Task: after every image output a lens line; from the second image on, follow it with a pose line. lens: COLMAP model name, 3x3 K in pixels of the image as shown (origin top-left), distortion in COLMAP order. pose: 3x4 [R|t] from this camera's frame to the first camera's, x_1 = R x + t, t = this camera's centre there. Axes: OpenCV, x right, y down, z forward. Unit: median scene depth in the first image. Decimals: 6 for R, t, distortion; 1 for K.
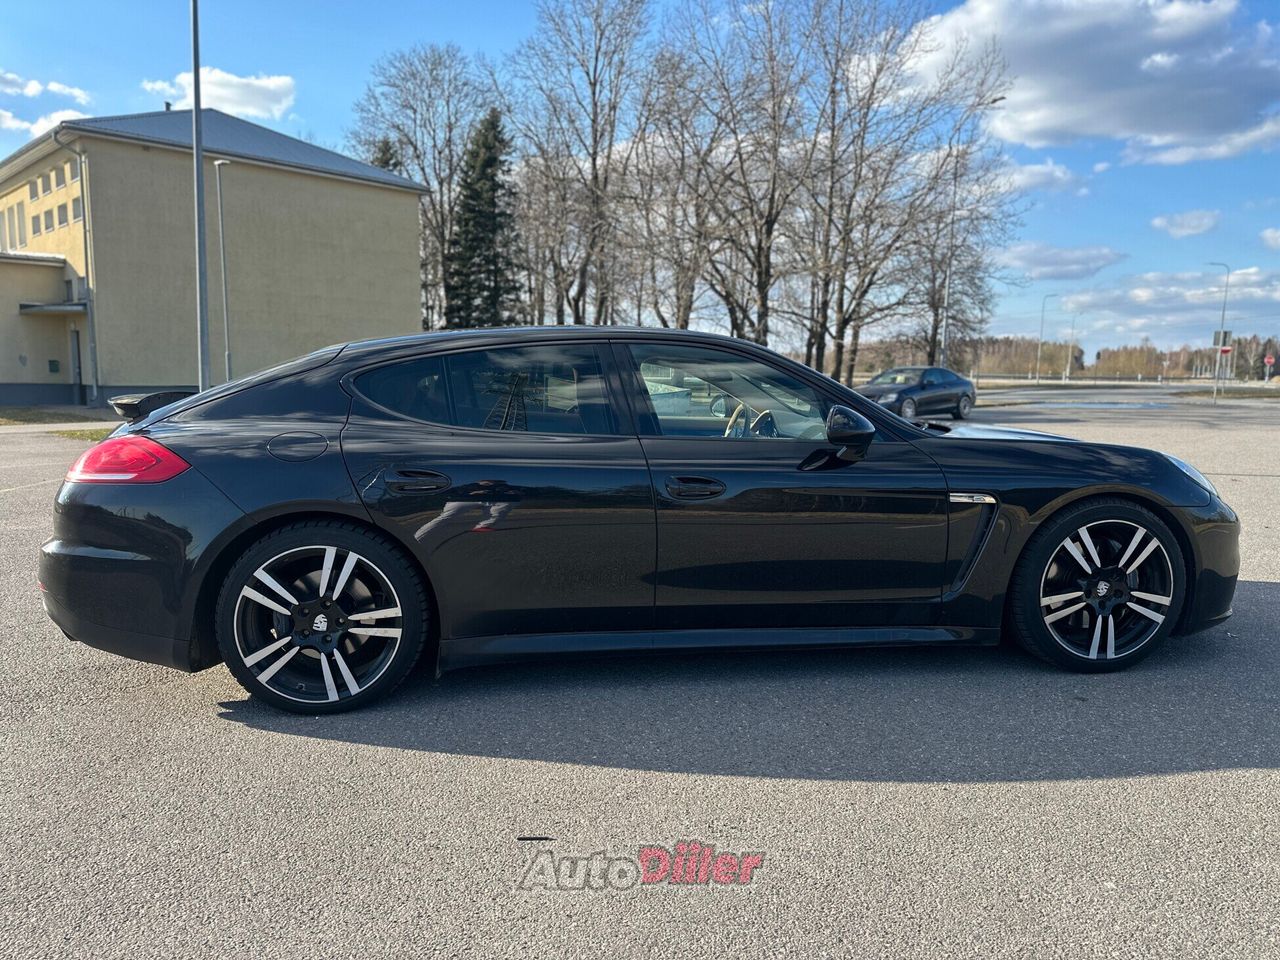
lens RADIAL K [[960.6, 0, 640.0], [0, 960.6, 480.0], [0, 0, 1]] dist [-0.007920, -0.008529]
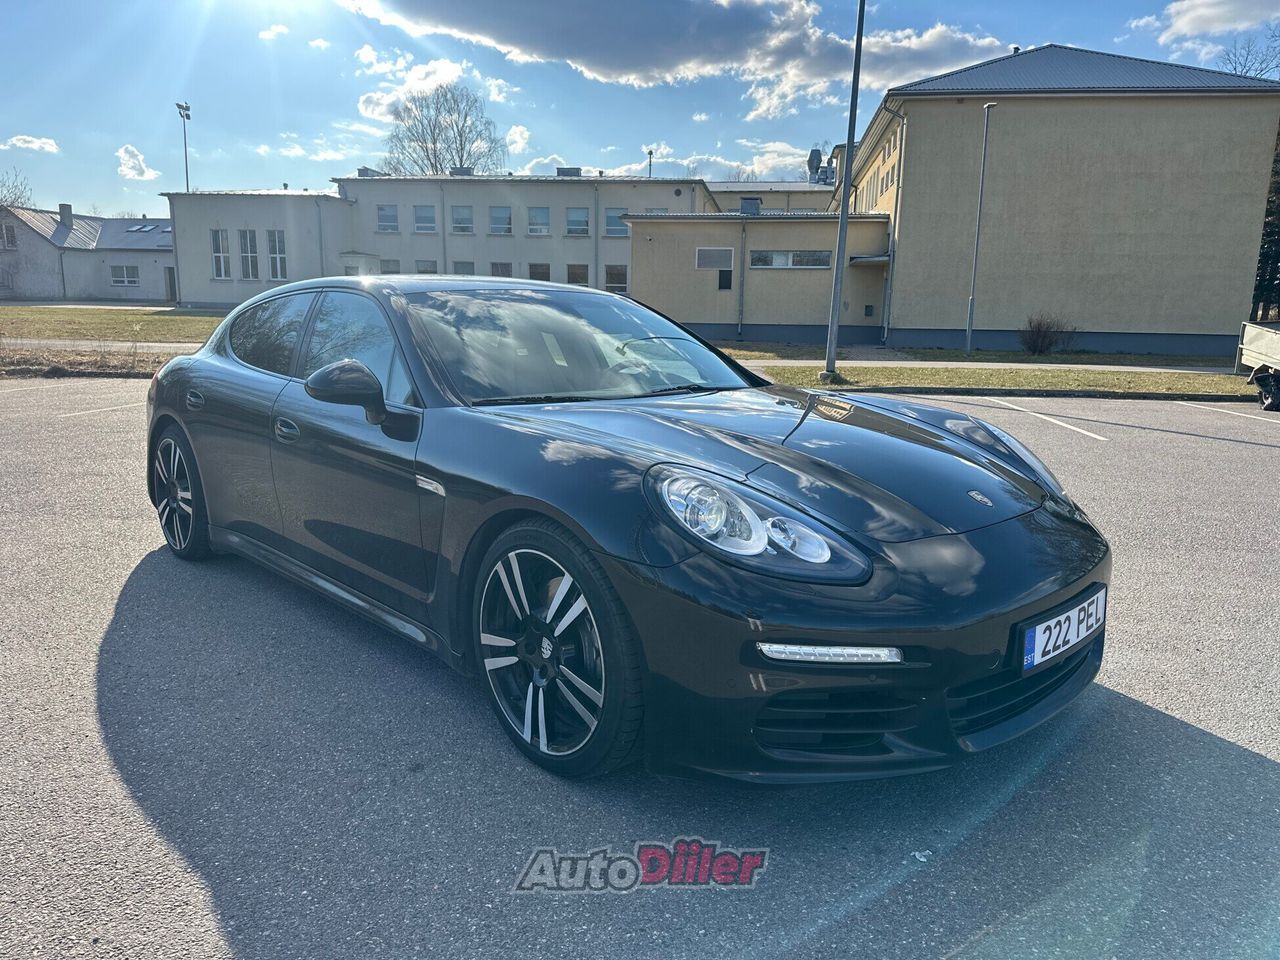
lens RADIAL K [[960.6, 0, 640.0], [0, 960.6, 480.0], [0, 0, 1]] dist [-0.007920, -0.008529]
pose [[0.538292, 0.146892, -0.829858, 0.229934], [-0.098499, 0.988910, 0.111153, -0.018987], [0.836983, 0.021907, 0.546791, 0.145840]]
